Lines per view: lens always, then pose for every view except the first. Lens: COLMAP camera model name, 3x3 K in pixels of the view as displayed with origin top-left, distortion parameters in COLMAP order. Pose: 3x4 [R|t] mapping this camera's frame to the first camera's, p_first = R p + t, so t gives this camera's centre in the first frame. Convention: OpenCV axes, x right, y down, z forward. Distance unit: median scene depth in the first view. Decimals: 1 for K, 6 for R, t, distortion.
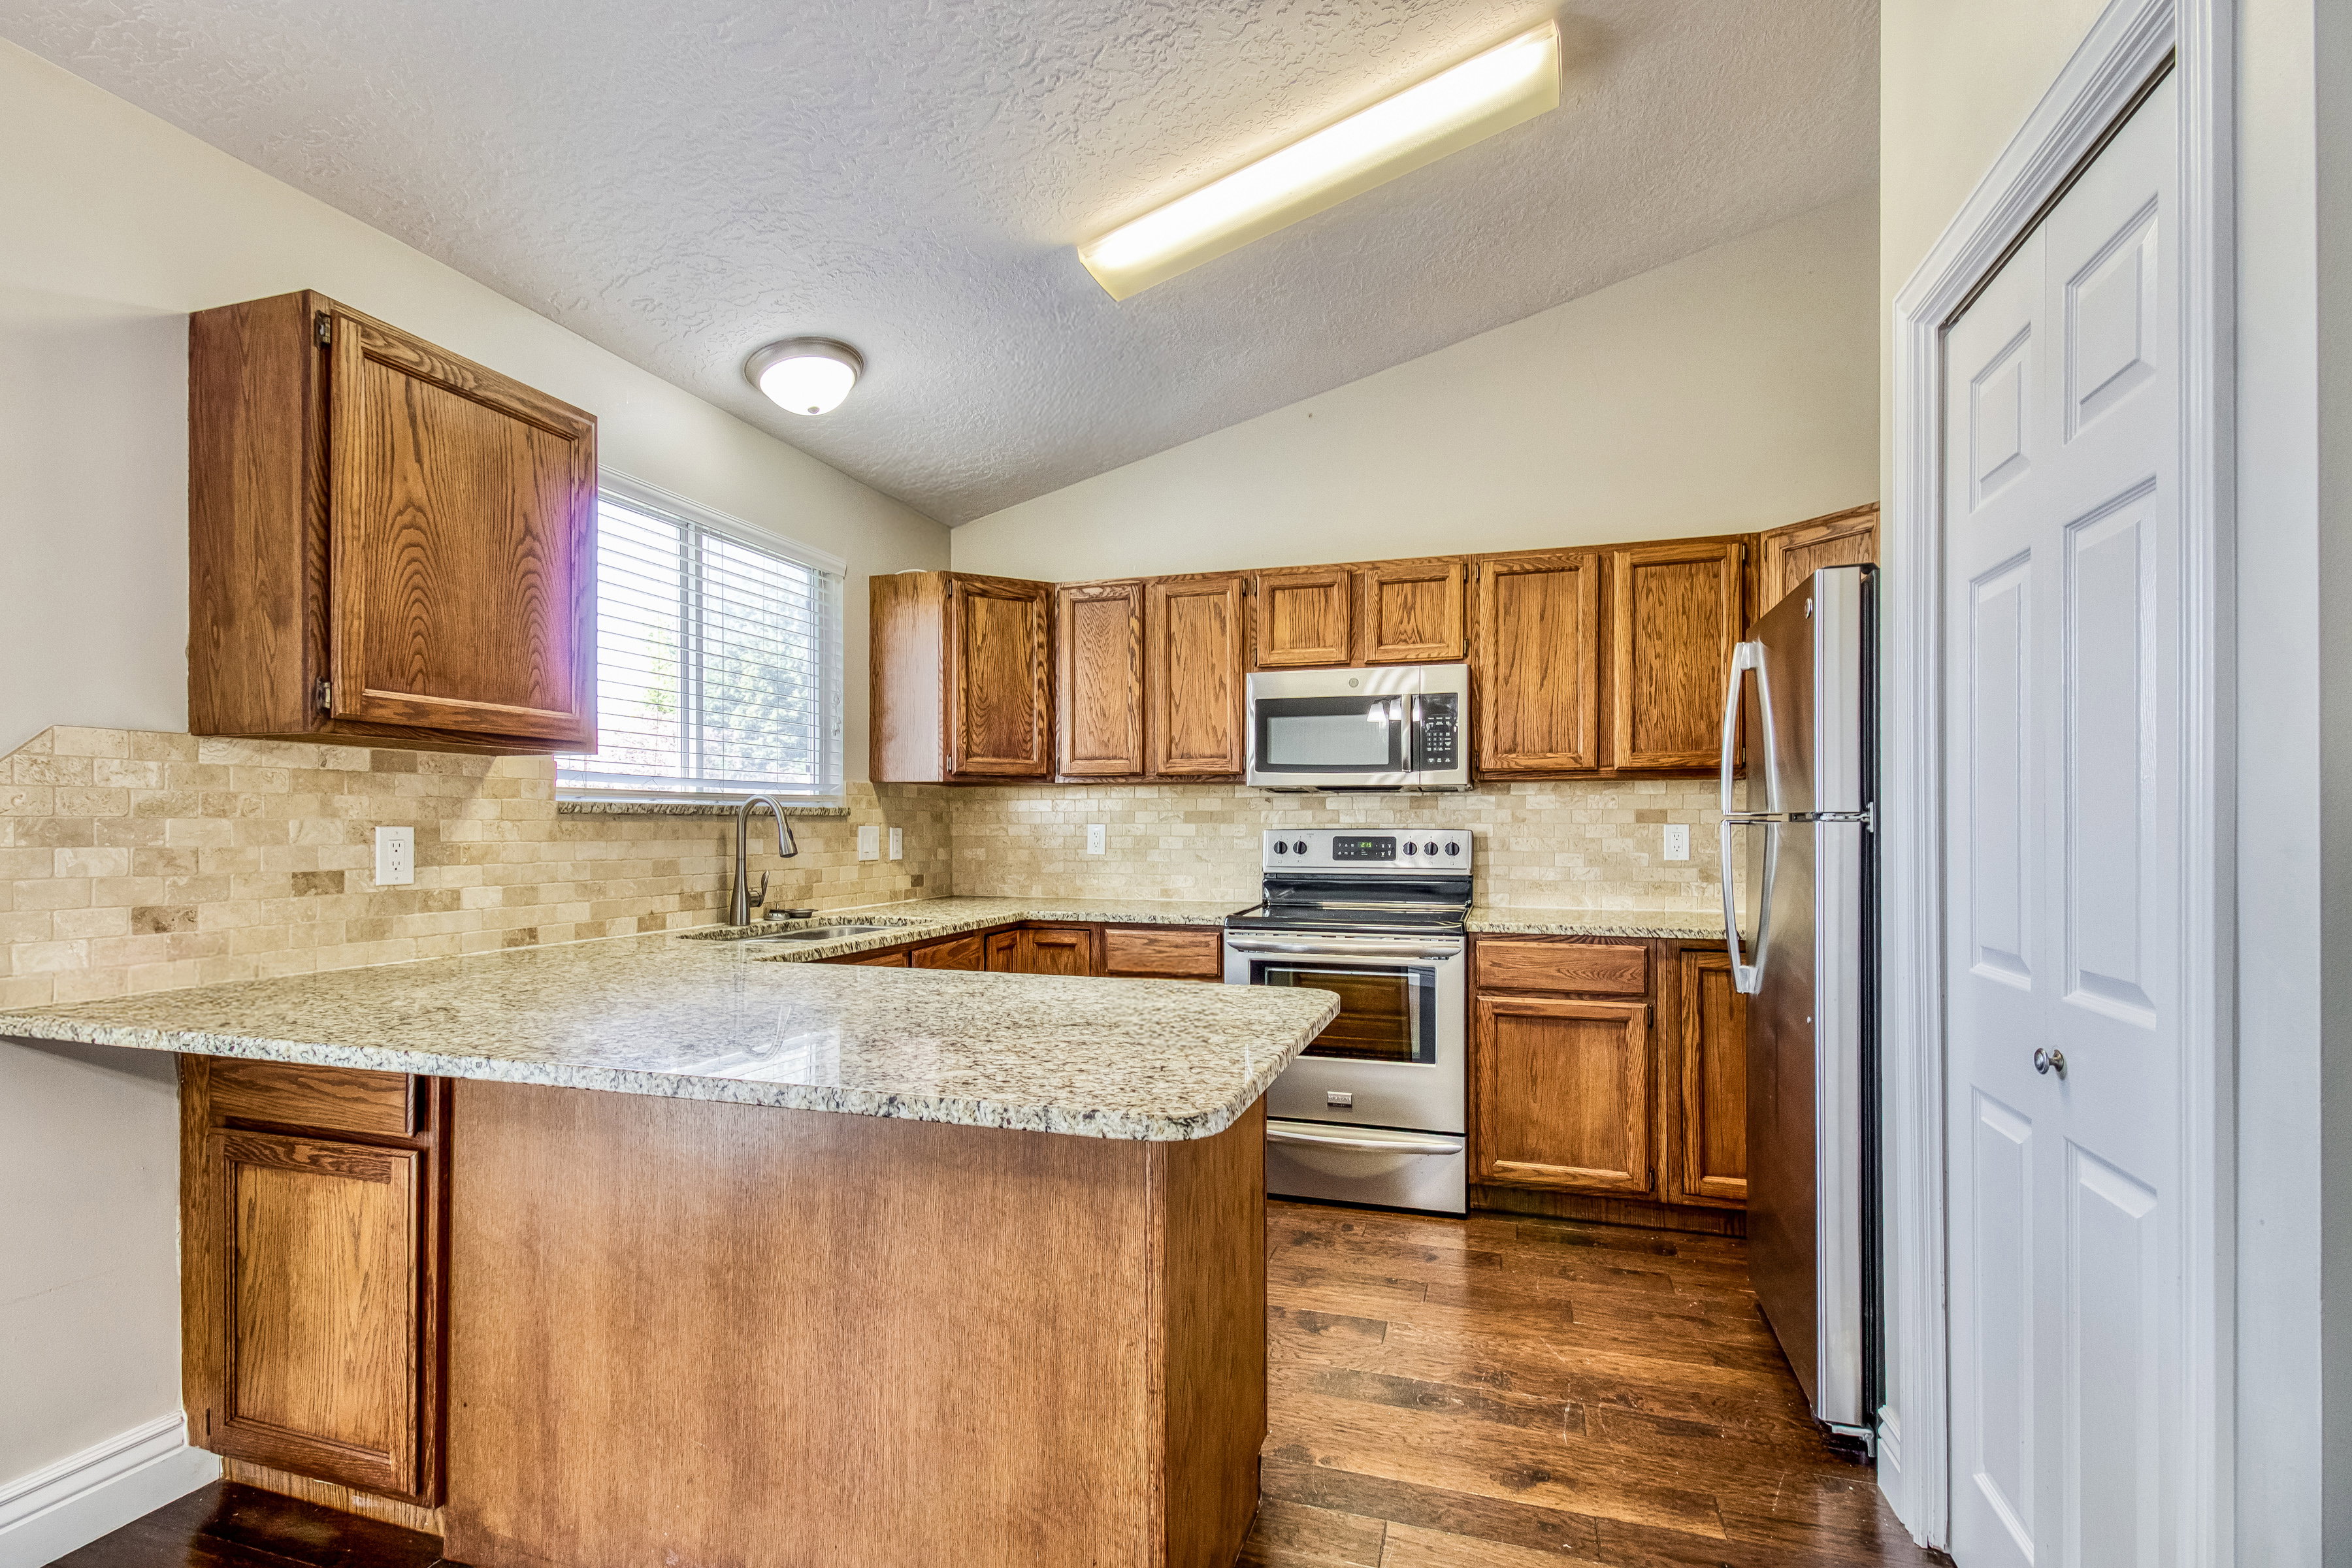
lens RADIAL K [[1083.7, 0, 1169.4], [0, 1083.7, 824.1], [0, 0, 1]] dist [0.017749, -0.009526]
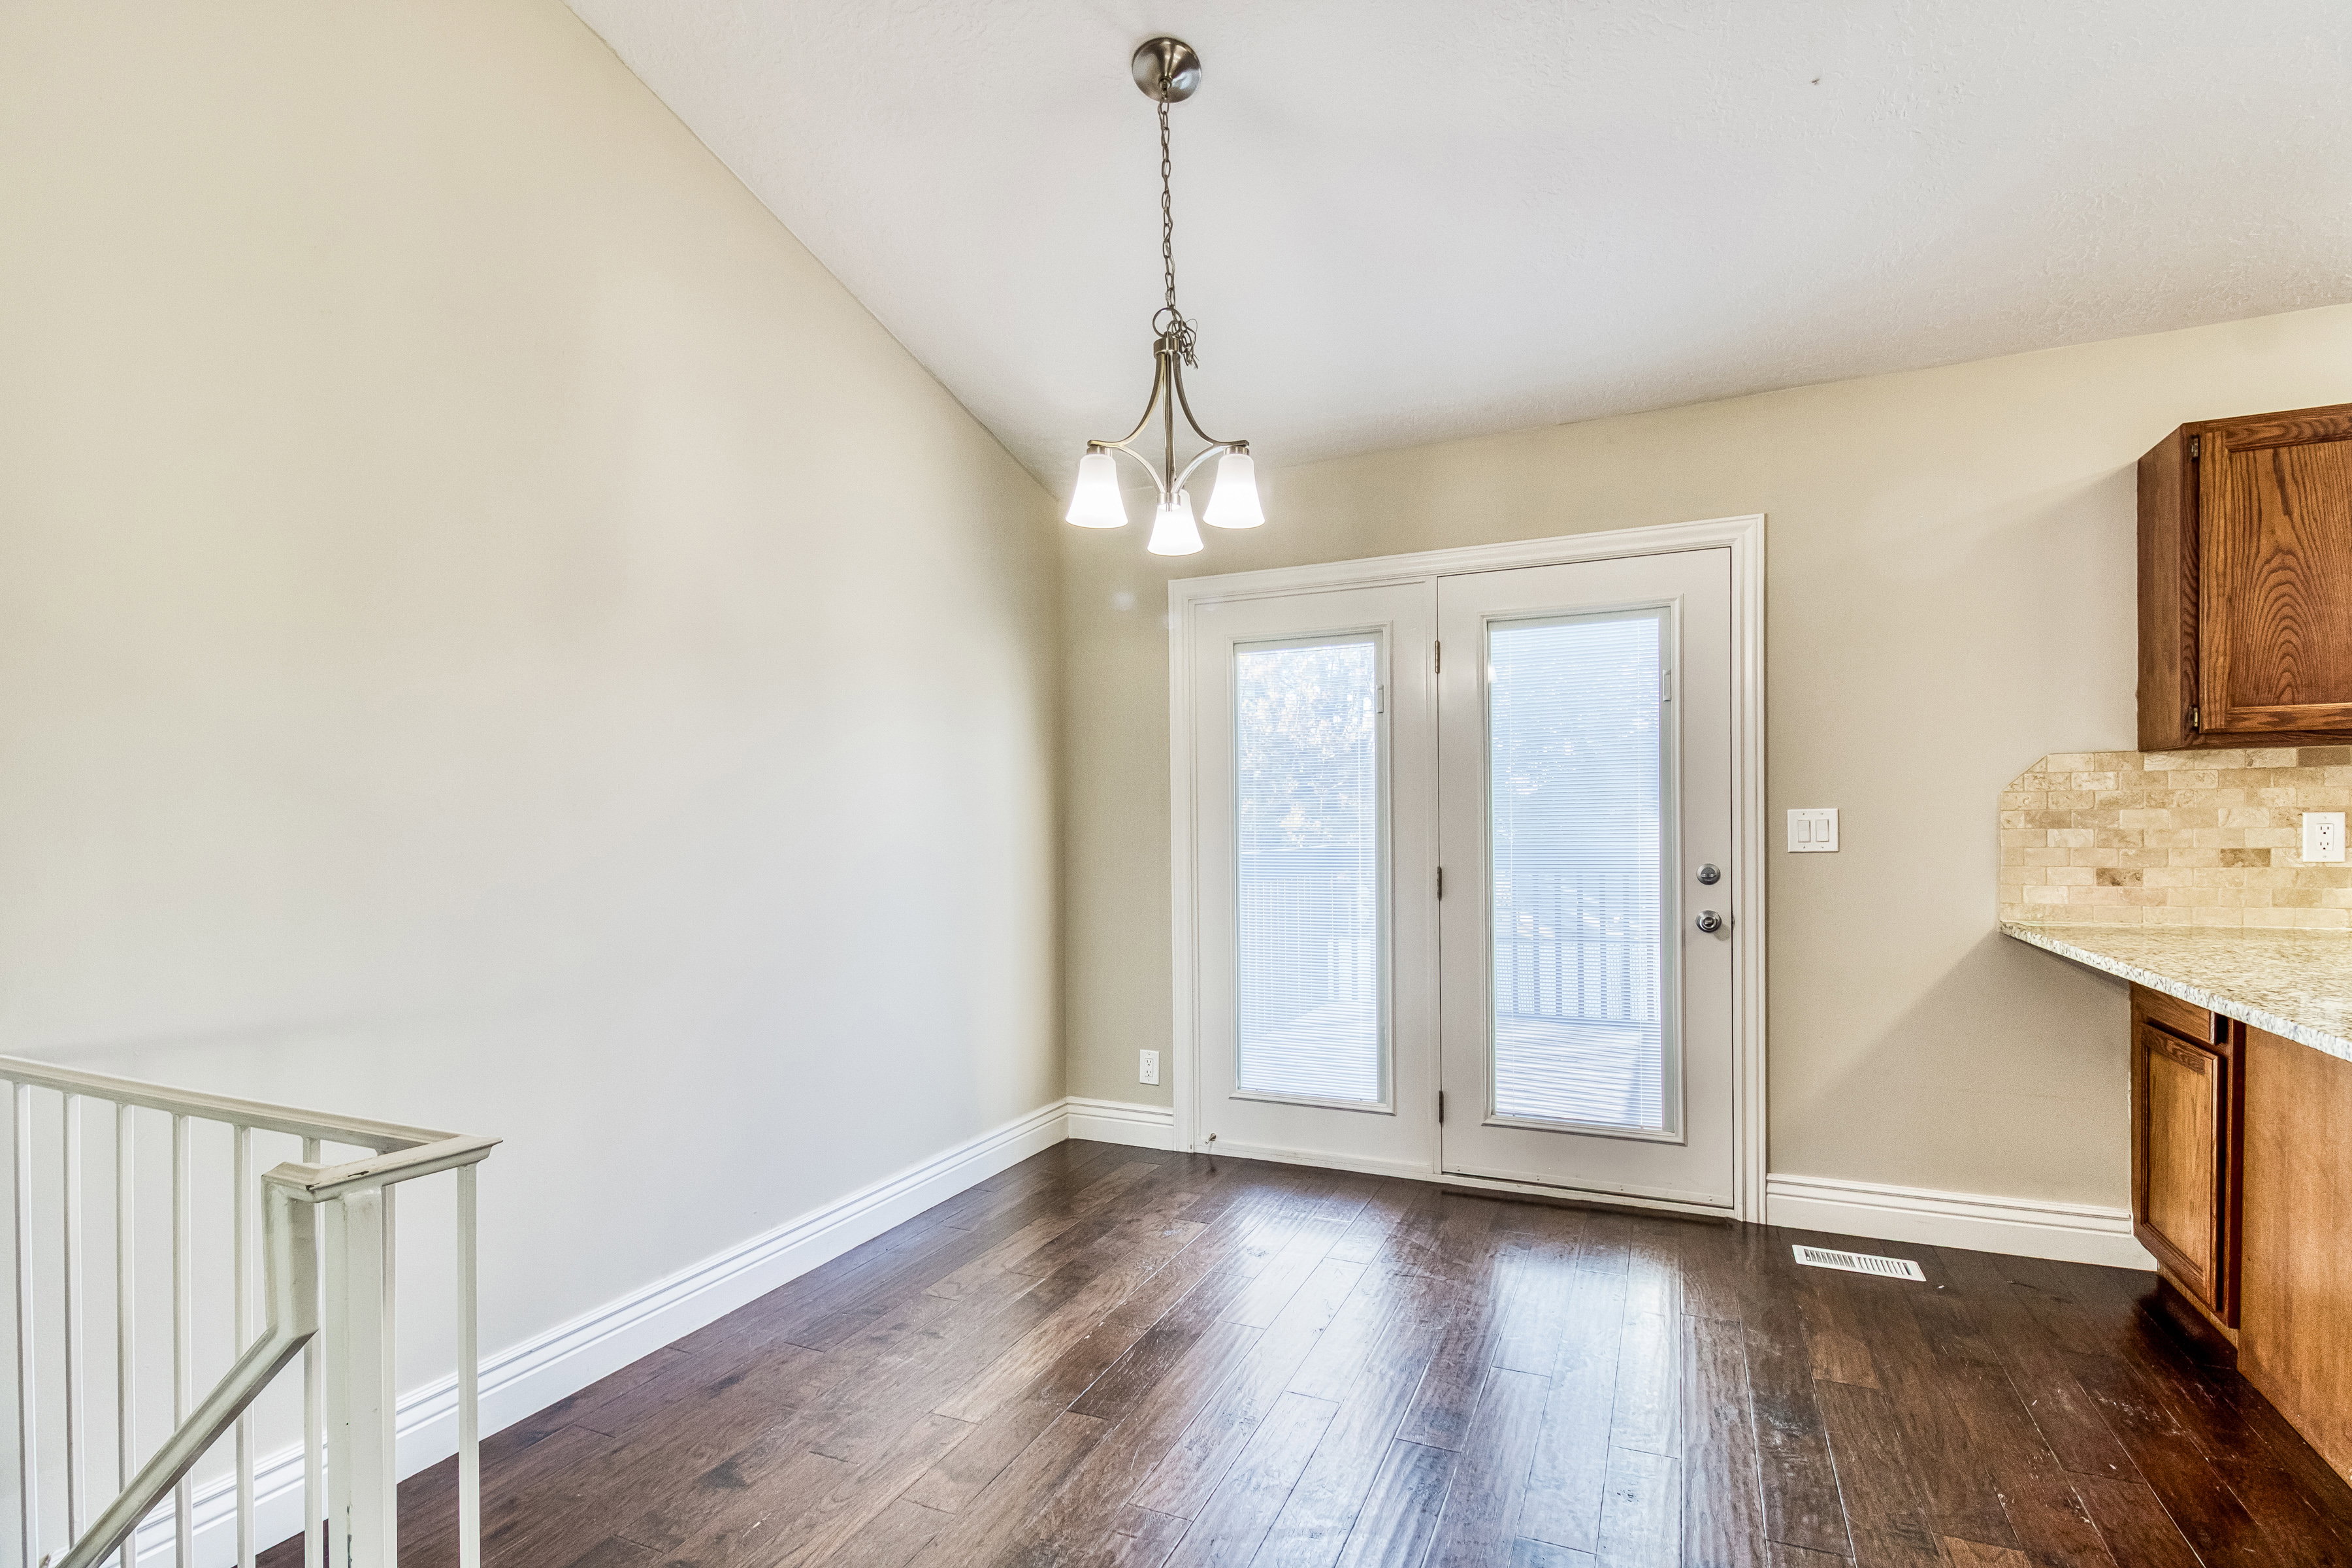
lens RADIAL K [[1124.0, 0, 1179.9], [0, 1124.0, 846.3], [0, 0, 1]] dist [0.003290, -0.007934]
pose [[-0.119318, 0.018404, -0.992686, 0.529408], [0.015764, 0.999737, 0.016640, -0.000573], [0.992731, -0.013664, -0.119576, -0.062669]]
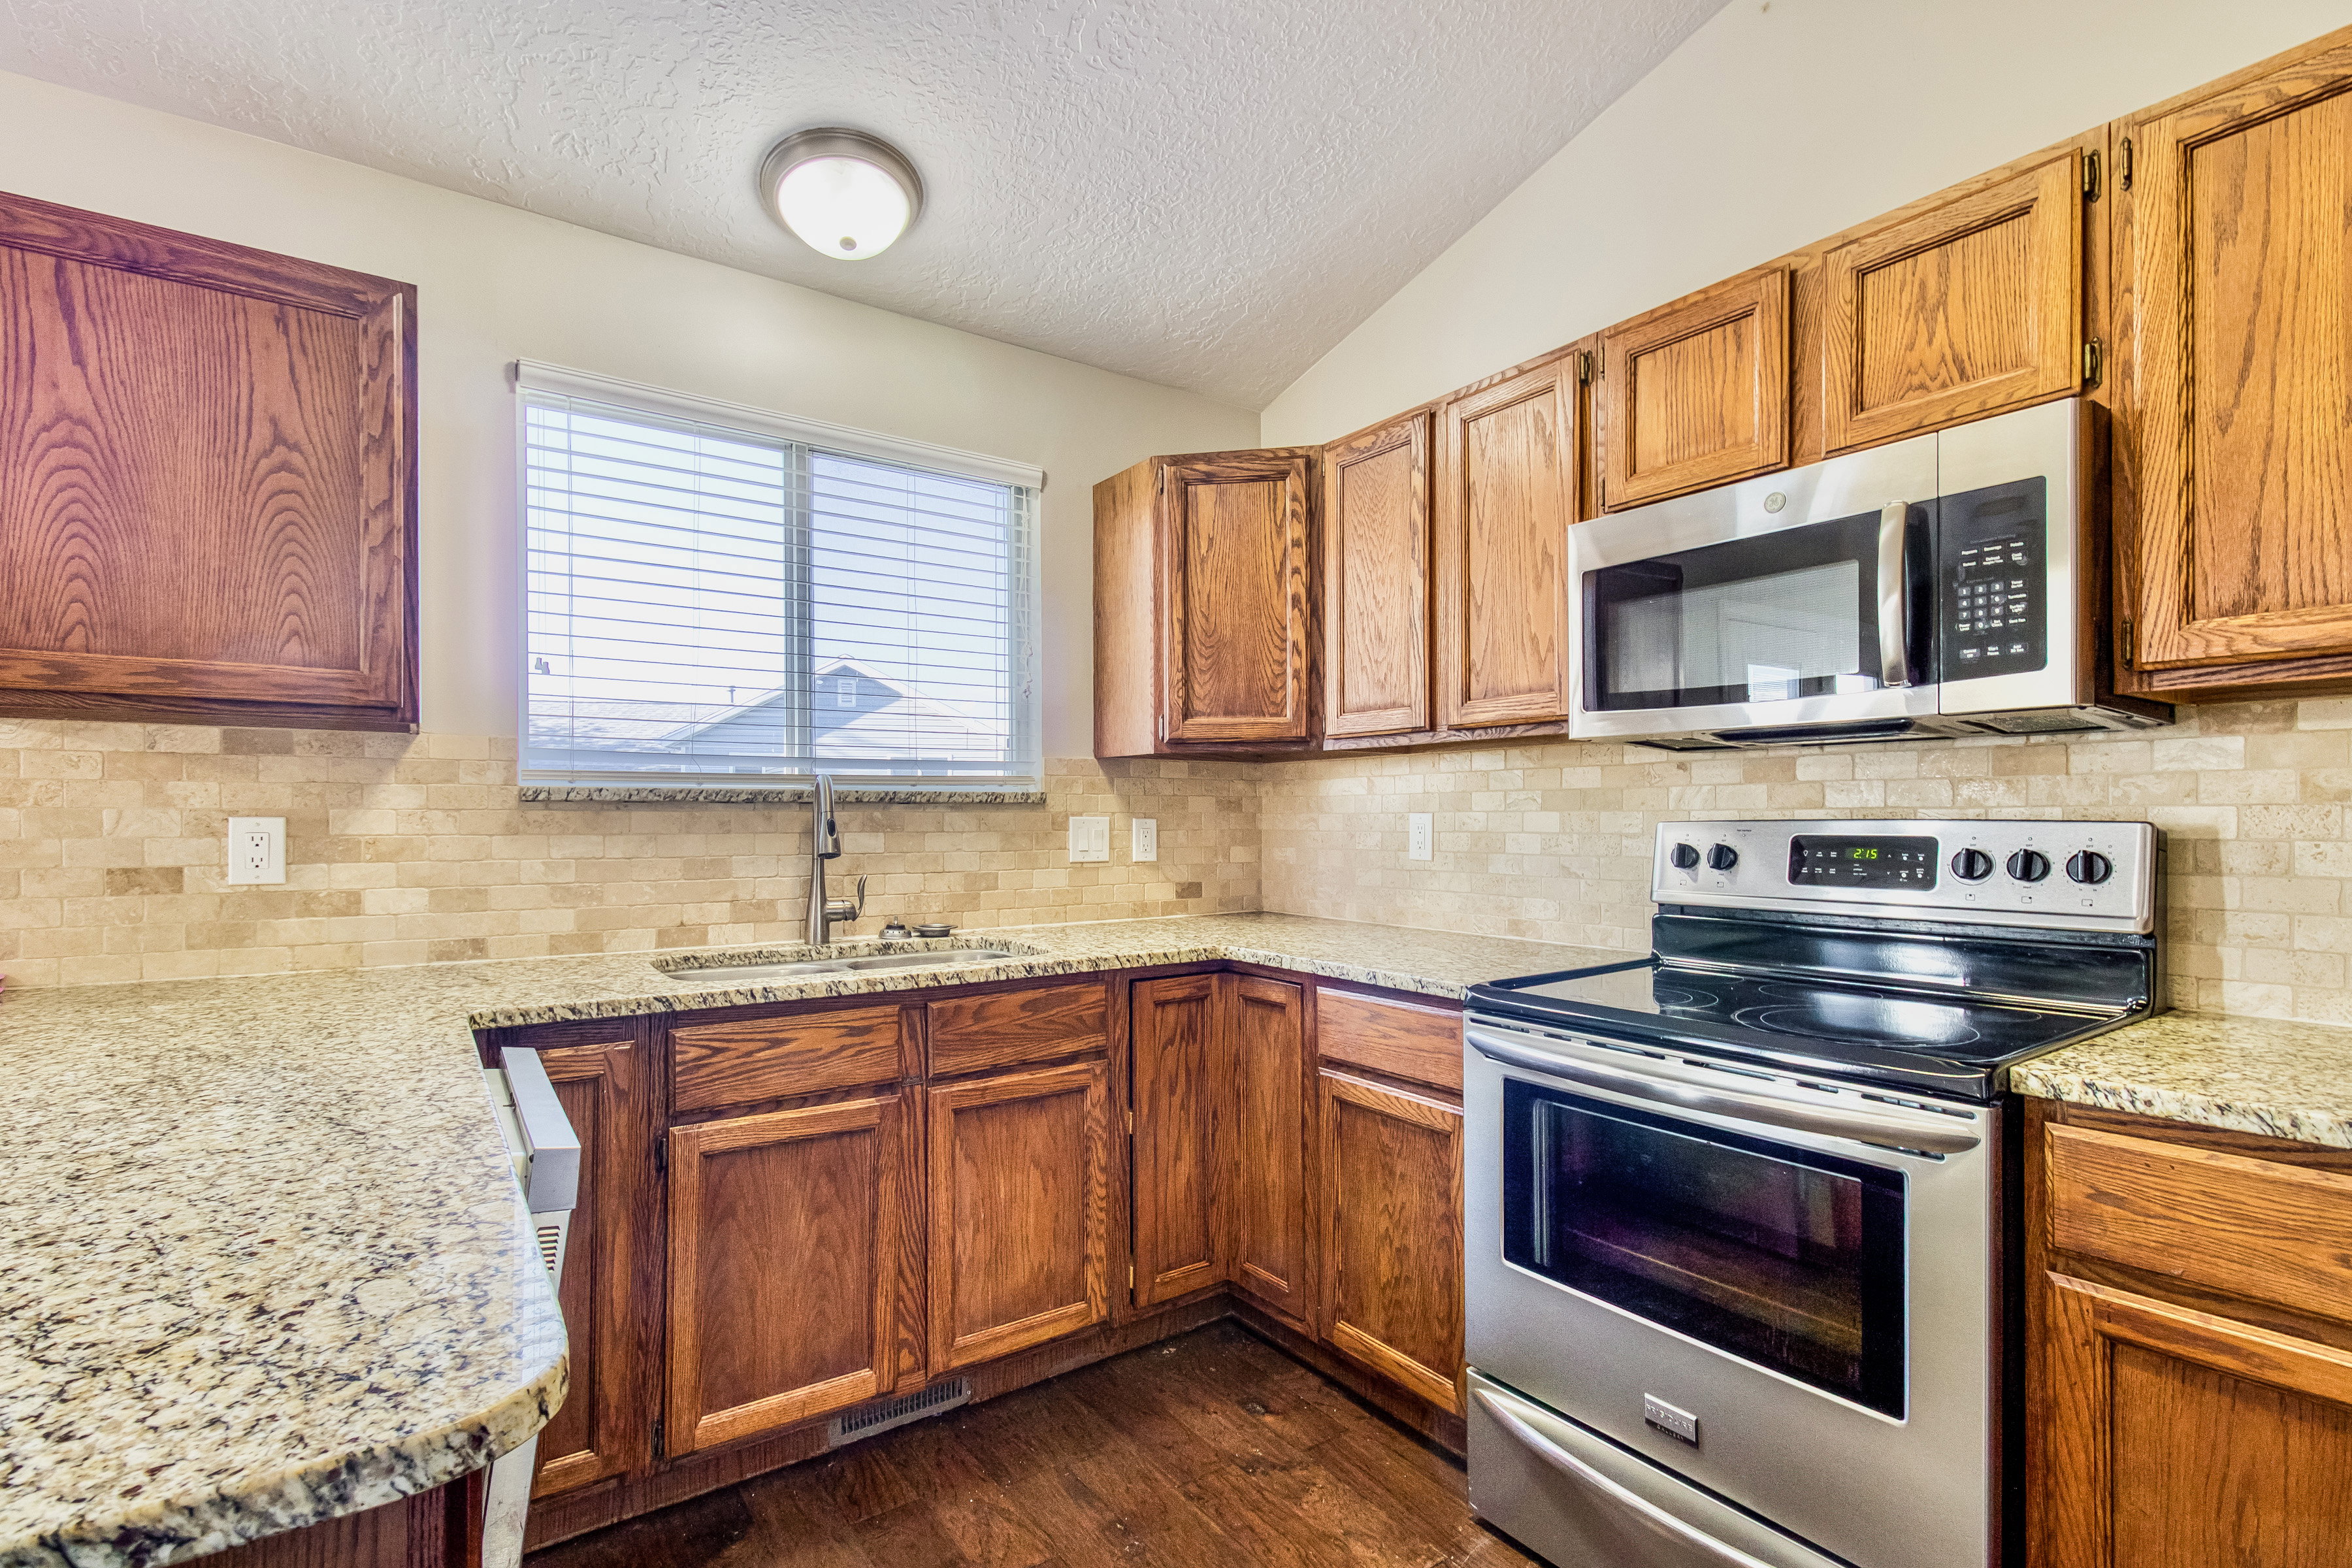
lens RADIAL K [[1083.7, 0, 1169.4], [0, 1083.7, 824.1], [0, 0, 1]] dist [0.017749, -0.009526]
pose [[0.794166, 0.001513, -0.607699, 0.330688], [0.002500, 0.999980, 0.005756, 0.003934], [0.607695, -0.006090, 0.794147, 0.635668]]
